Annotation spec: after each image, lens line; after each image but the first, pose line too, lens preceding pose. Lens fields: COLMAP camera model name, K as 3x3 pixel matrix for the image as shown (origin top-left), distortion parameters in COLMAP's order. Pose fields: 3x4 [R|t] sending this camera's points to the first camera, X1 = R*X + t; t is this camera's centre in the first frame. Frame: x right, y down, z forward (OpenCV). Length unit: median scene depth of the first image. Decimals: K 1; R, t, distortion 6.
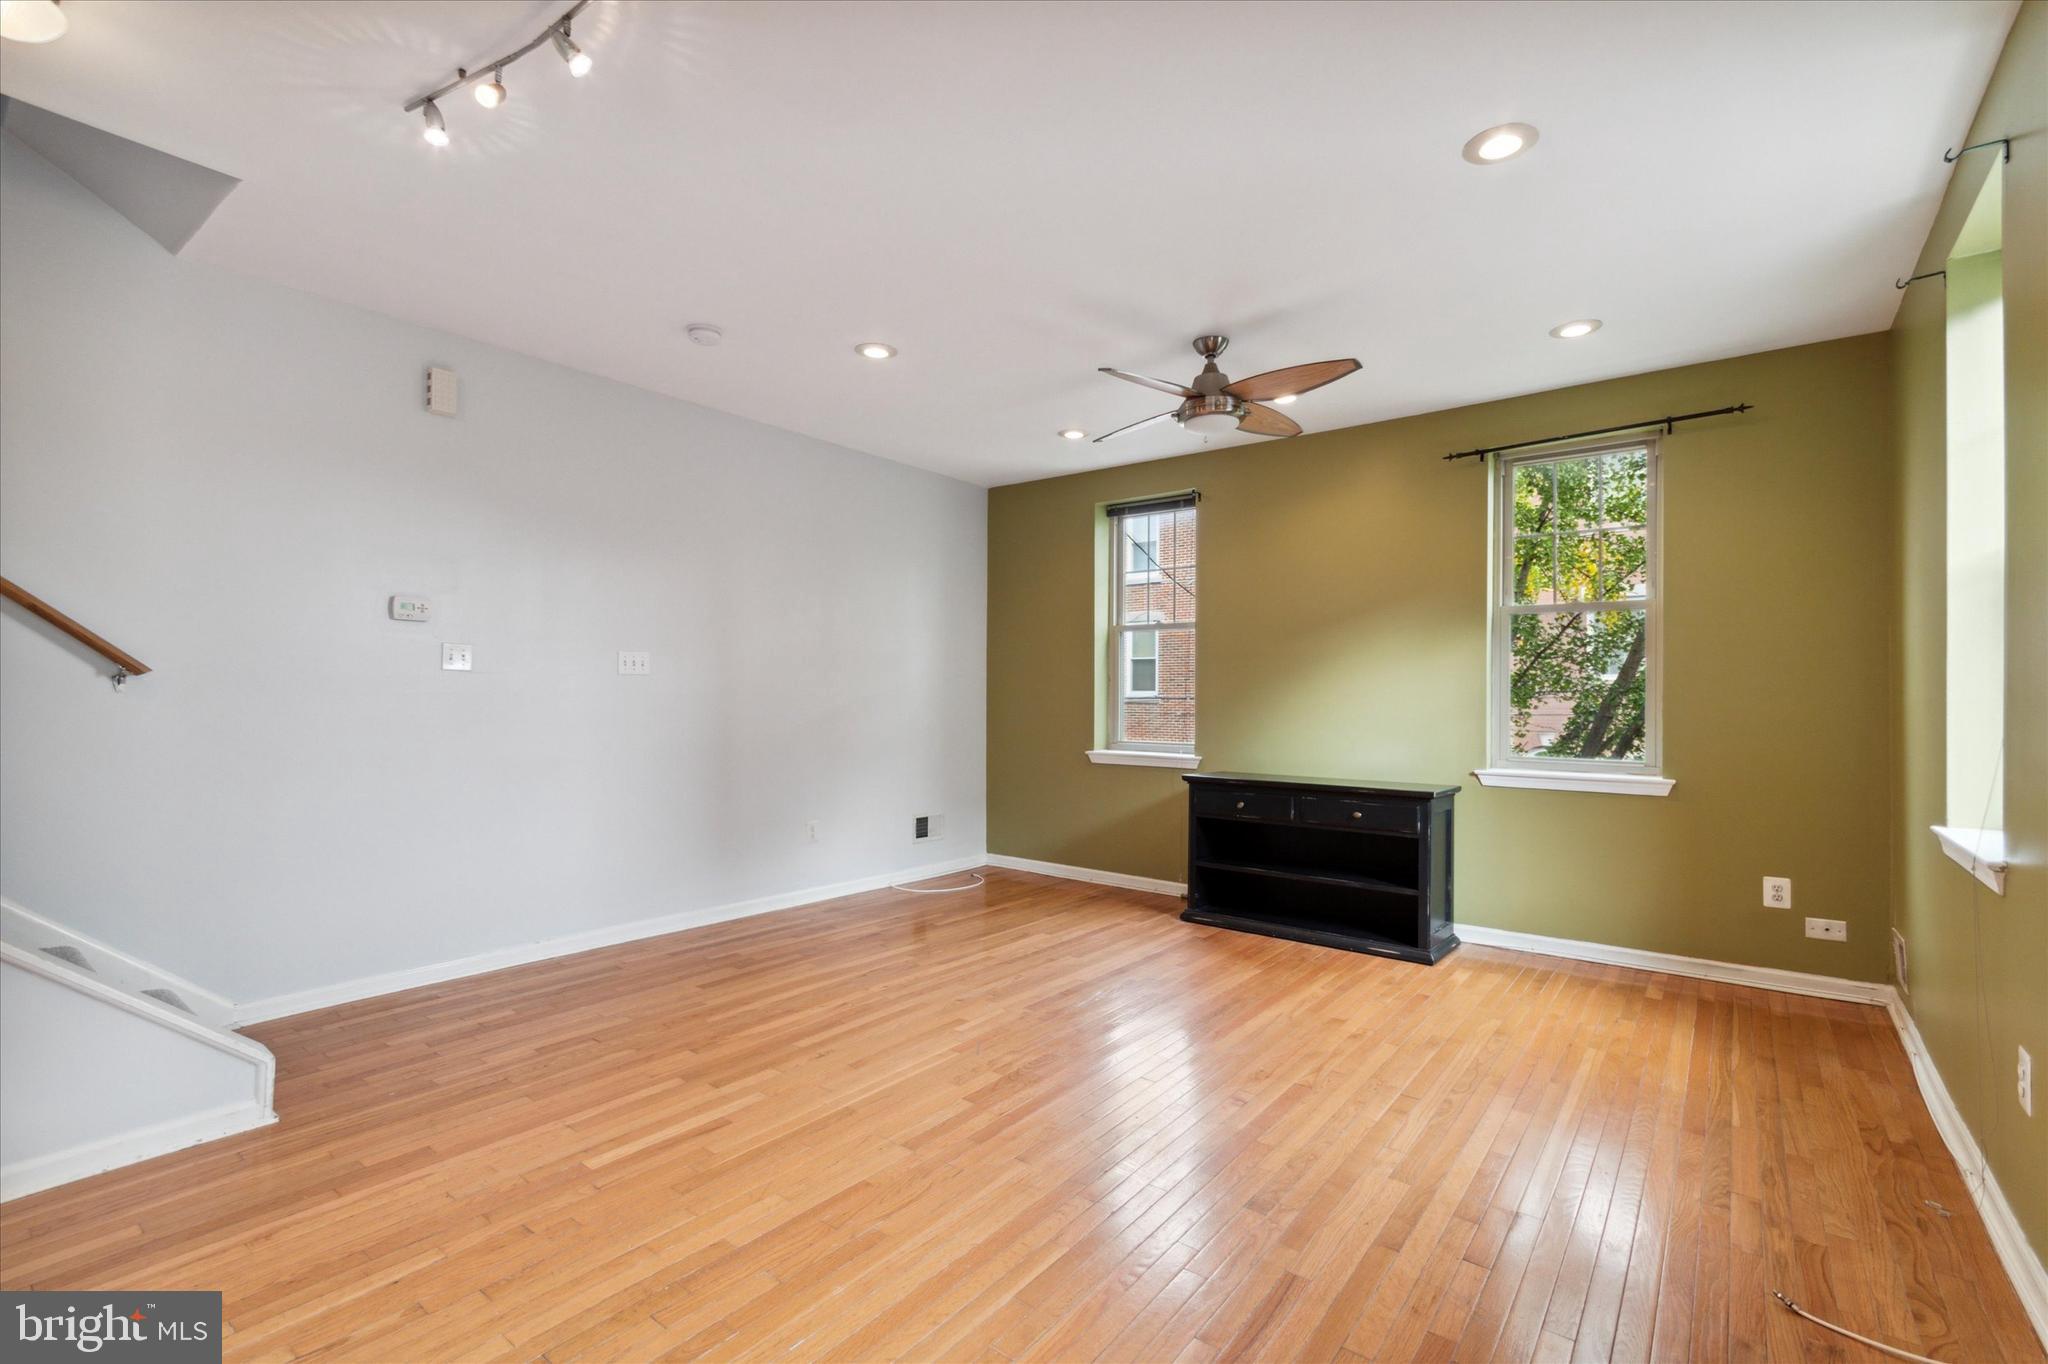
lens RADIAL K [[913.0, 0, 1023.4], [0, 913.0, 685.0], [0, 0, 1]] dist [-0.000172, 0.000166]
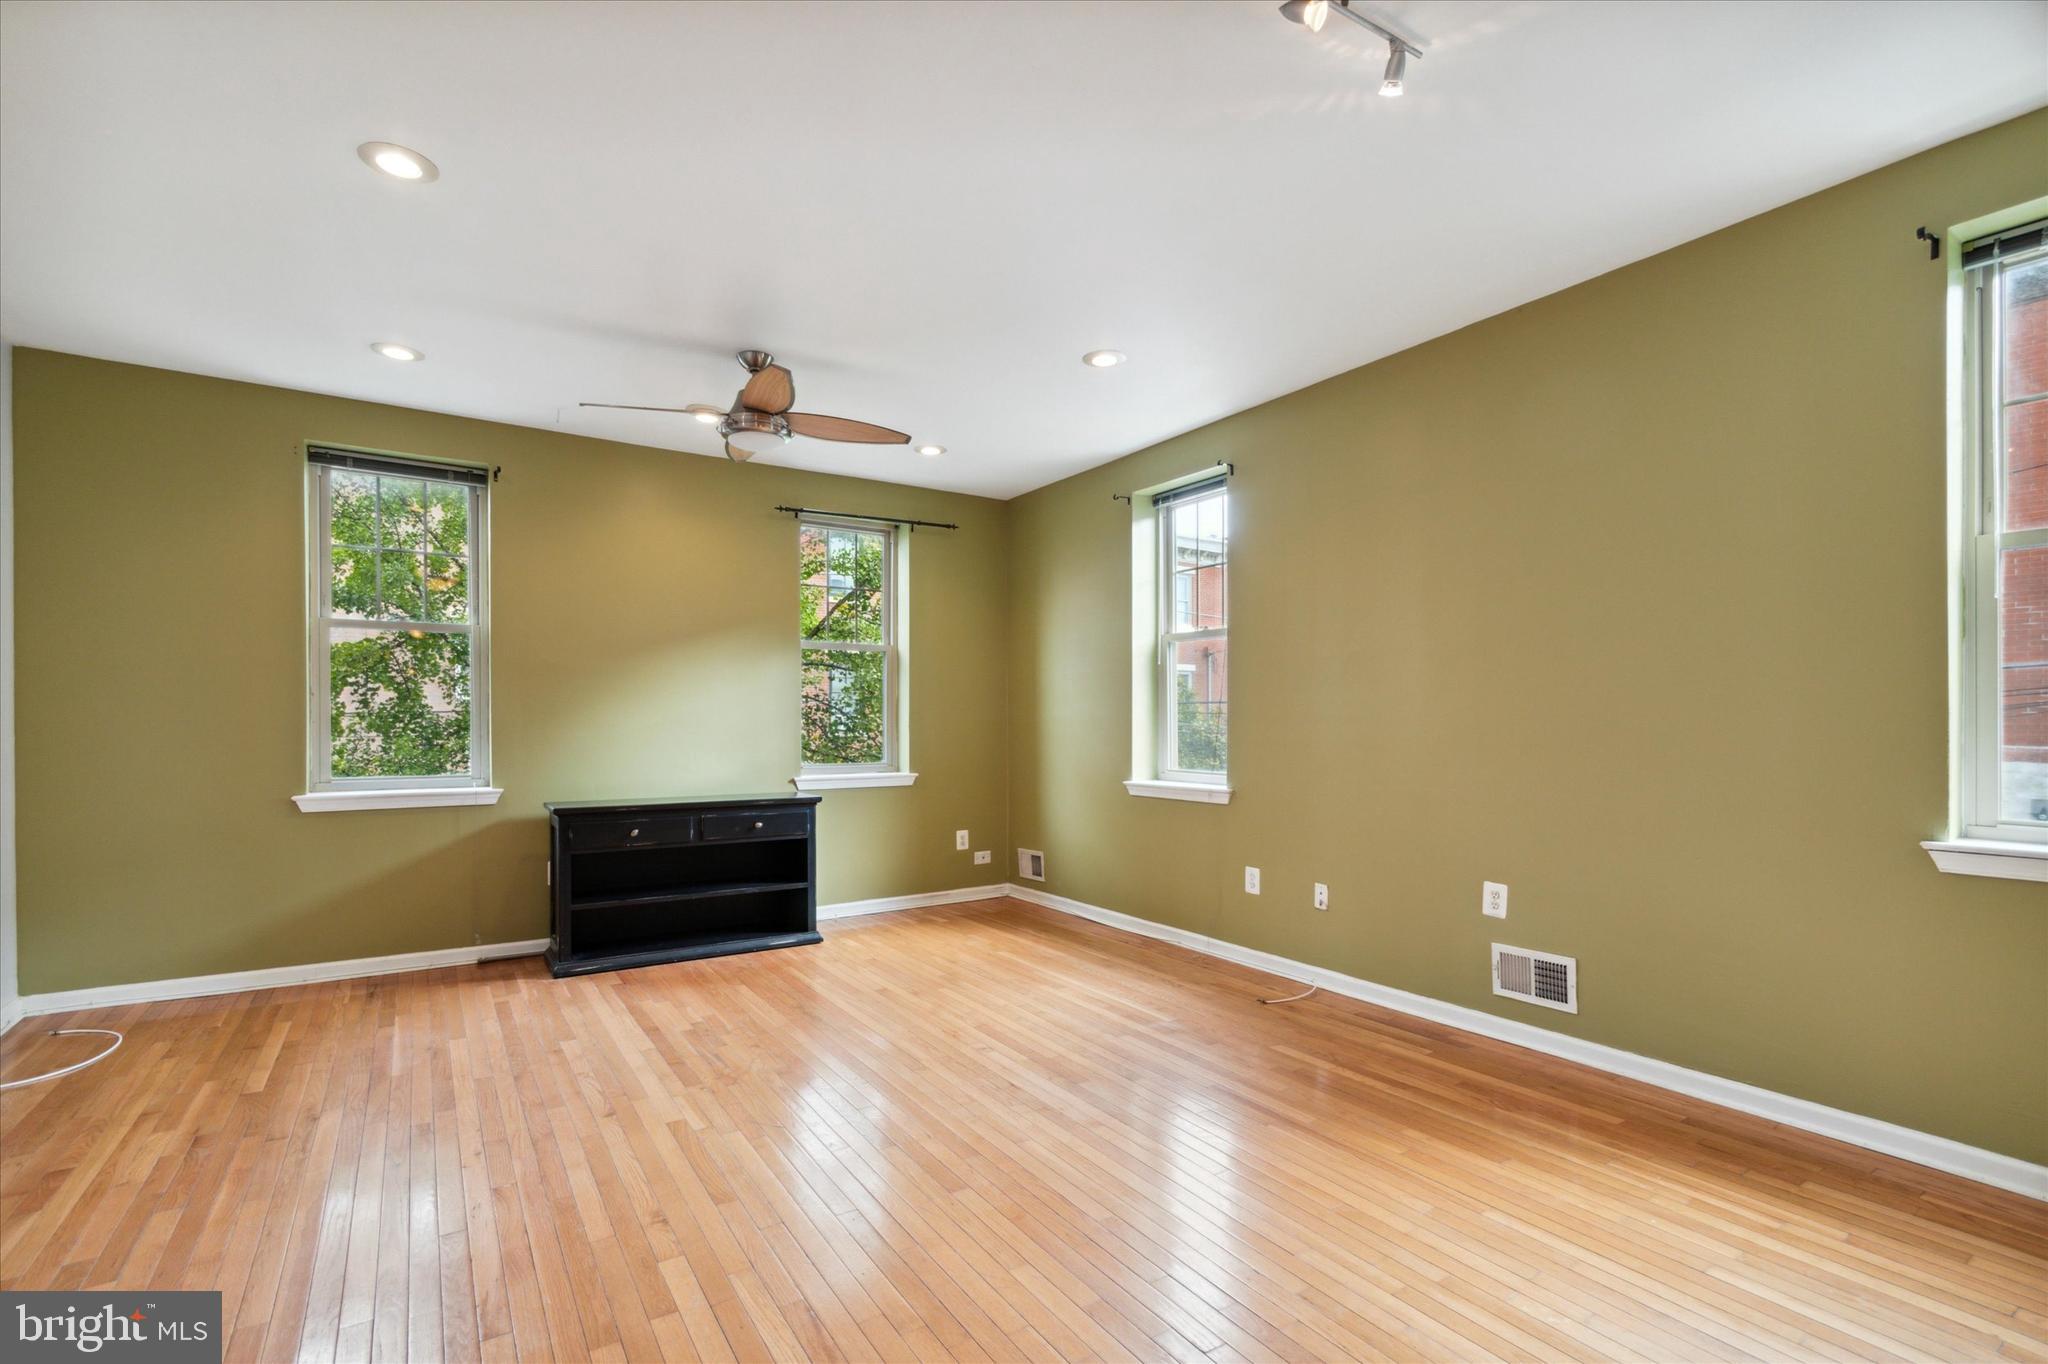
lens RADIAL K [[913.0, 0, 1019.3], [0, 913.0, 725.1], [0, 0, 1]] dist [-0.000172, 0.000166]
pose [[0.319779, -0.011584, 0.947421, -0.620179], [-0.010660, 0.999818, 0.015823, 0.002581], [-0.947432, -0.015159, 0.319597, 0.396144]]
